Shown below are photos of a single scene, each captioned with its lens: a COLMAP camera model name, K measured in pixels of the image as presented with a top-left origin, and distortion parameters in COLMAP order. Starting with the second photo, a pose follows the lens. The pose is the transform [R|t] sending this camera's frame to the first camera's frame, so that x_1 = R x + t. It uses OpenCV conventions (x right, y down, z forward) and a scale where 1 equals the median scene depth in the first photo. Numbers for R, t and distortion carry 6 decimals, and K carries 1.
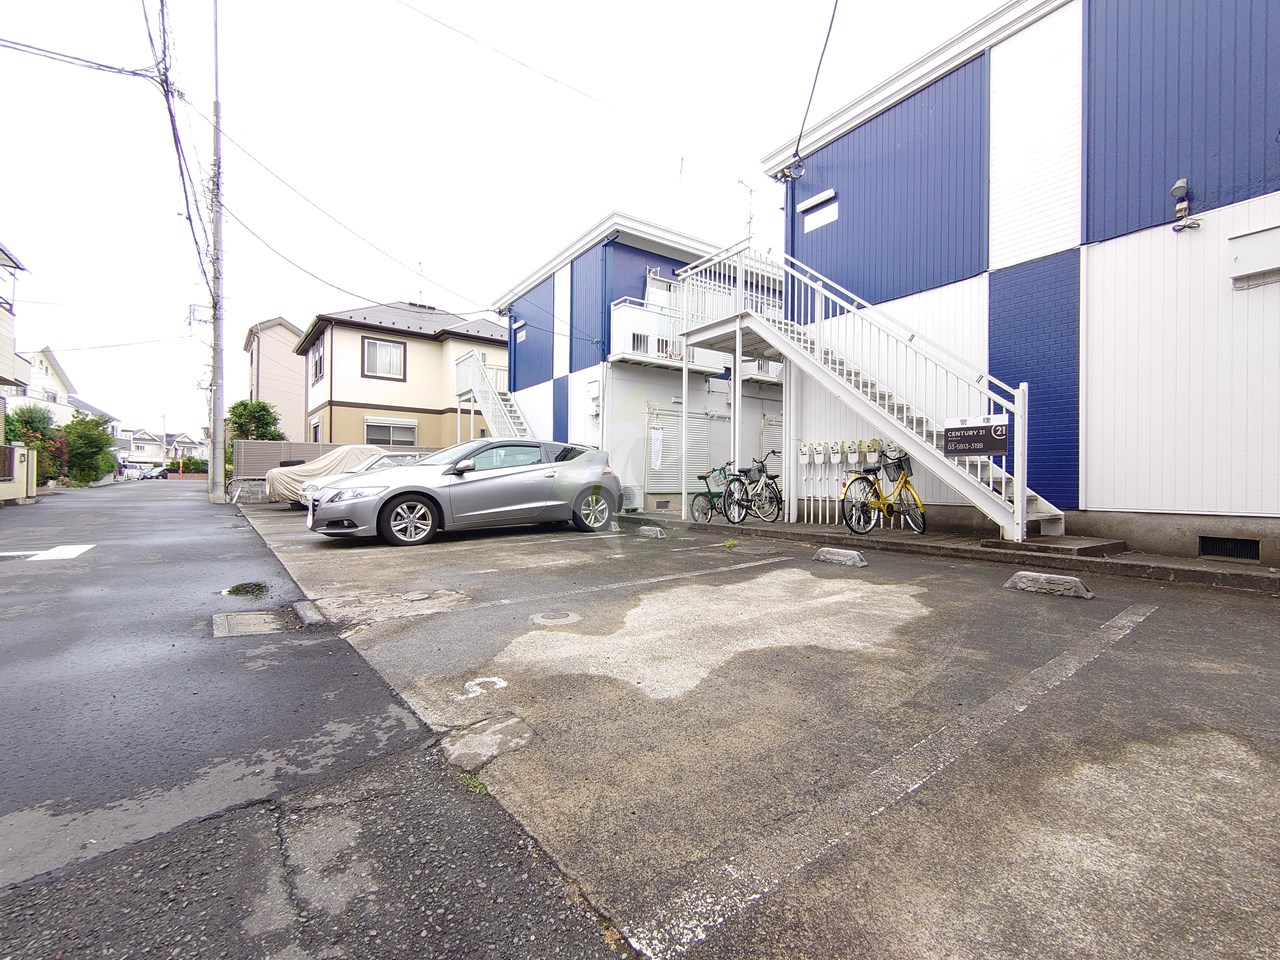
lens RADIAL K [[554.7, 0, 639.2], [0, 554.7, 482.4], [0, 0, 1]] dist [0.001313, -0.000713]
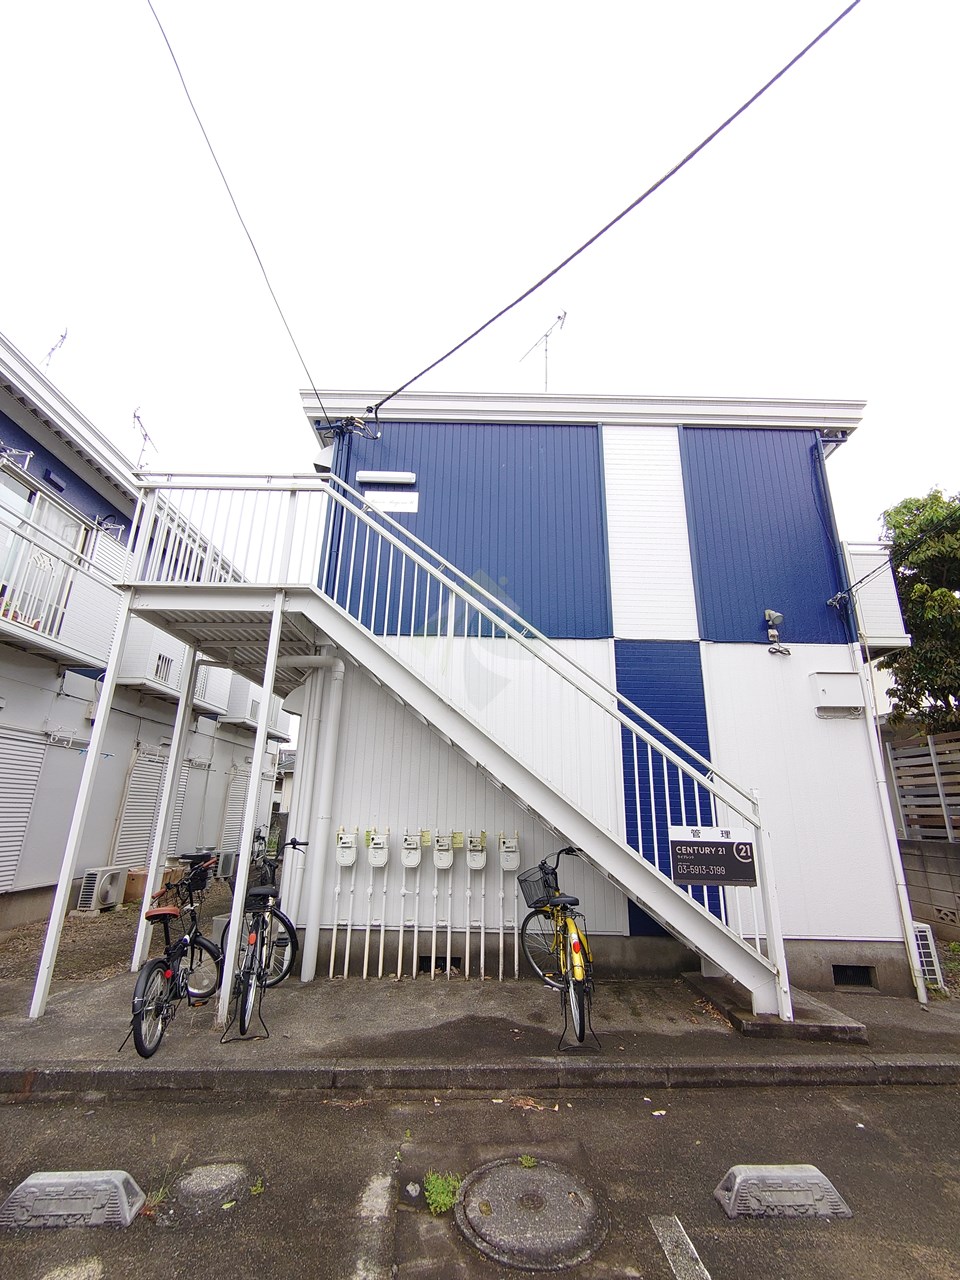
lens RADIAL K [[554.7, 0, 484.1], [0, 554.7, 642.4], [0, 0, 1]] dist [0.001313, -0.000713]
pose [[0.561188, 0.250433, 0.788893, -0.173558], [-0.013538, 0.955777, -0.293779, -0.112997], [-0.827578, 0.154185, 0.539761, 0.693075]]
